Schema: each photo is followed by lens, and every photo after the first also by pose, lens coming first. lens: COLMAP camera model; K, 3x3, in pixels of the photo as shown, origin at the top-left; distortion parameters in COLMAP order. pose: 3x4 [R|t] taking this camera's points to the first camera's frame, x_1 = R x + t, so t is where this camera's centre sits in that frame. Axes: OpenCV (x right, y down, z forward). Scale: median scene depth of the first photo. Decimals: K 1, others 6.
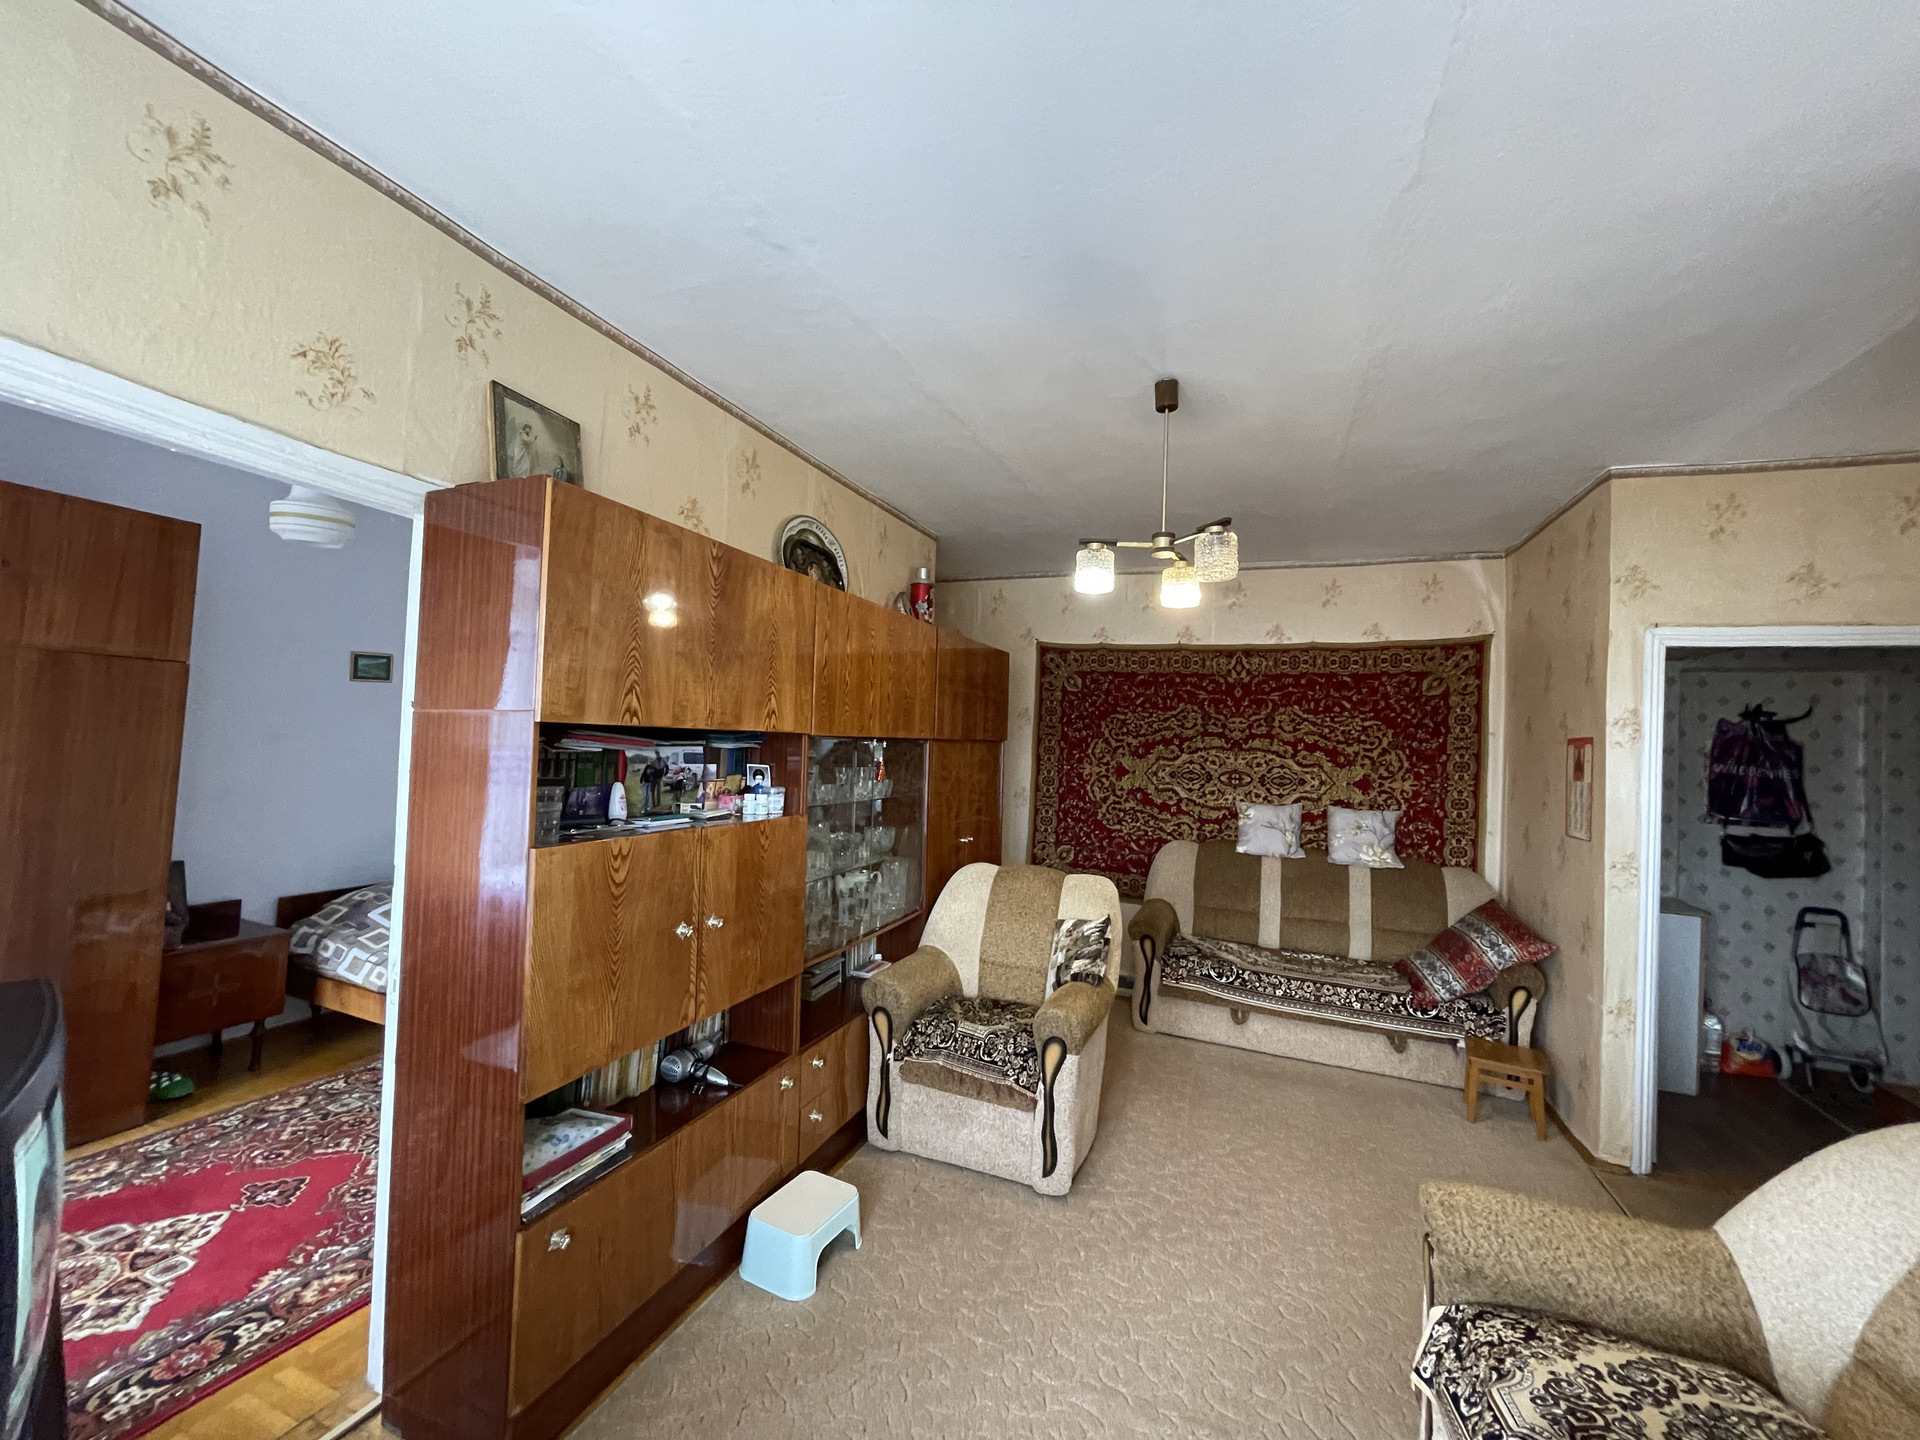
lens RADIAL K [[778.9, 0, 958.4], [0, 778.9, 715.9], [0, 0, 1]] dist [0.000903, 0.000637]
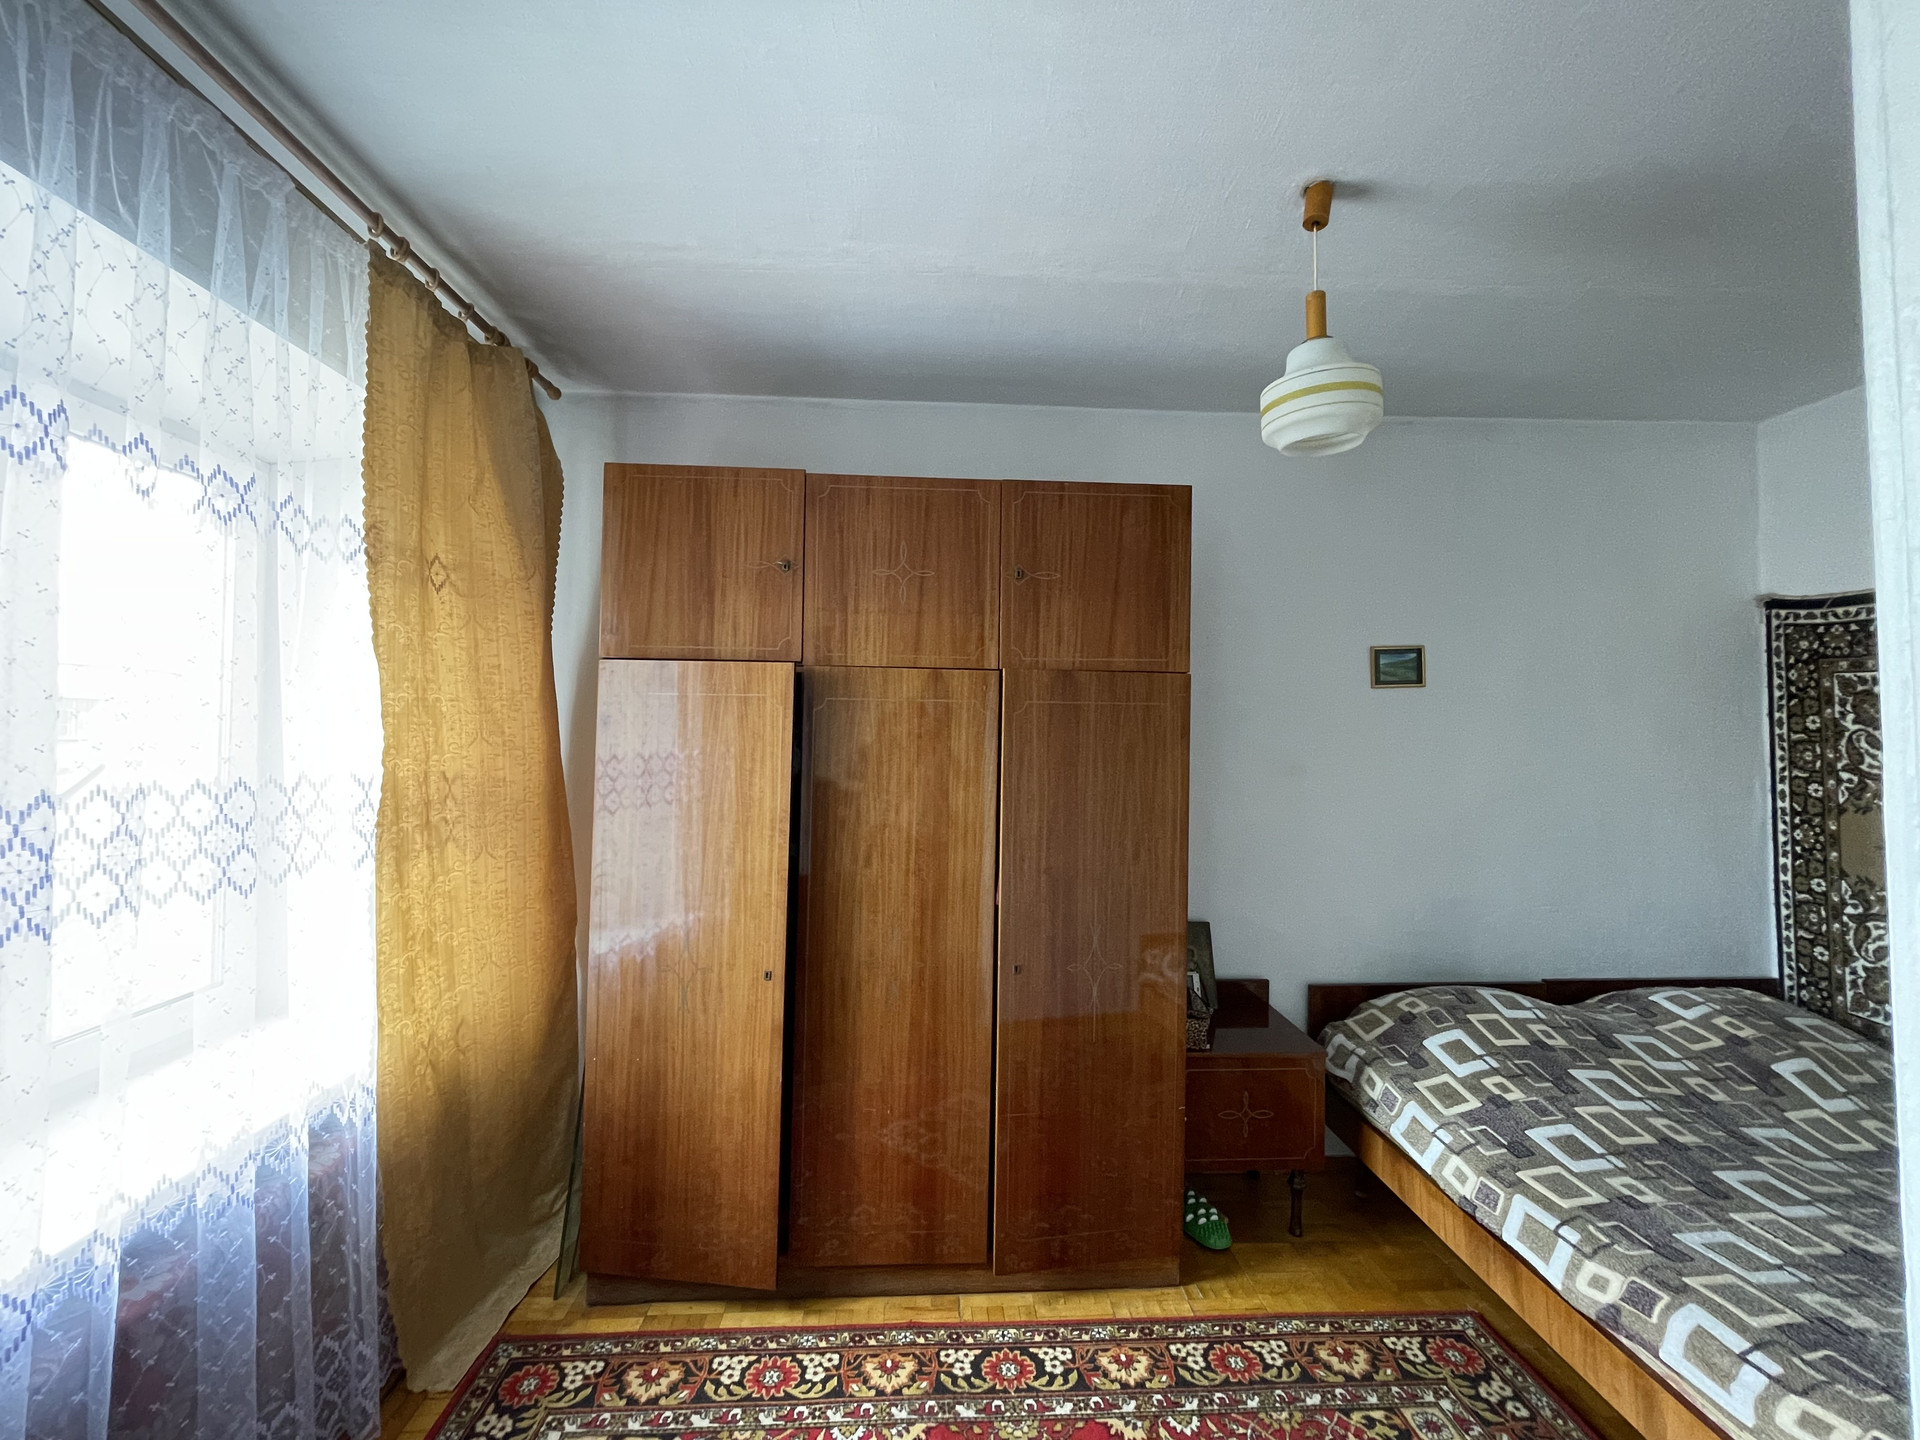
lens RADIAL K [[778.9, 0, 958.4], [0, 778.9, 715.9], [0, 0, 1]] dist [0.000903, 0.000637]
pose [[0.432714, -0.065633, -0.899139, -0.344718], [0.040846, 0.997750, -0.053174, 0.002371], [0.900606, -0.013717, 0.434421, 0.396908]]
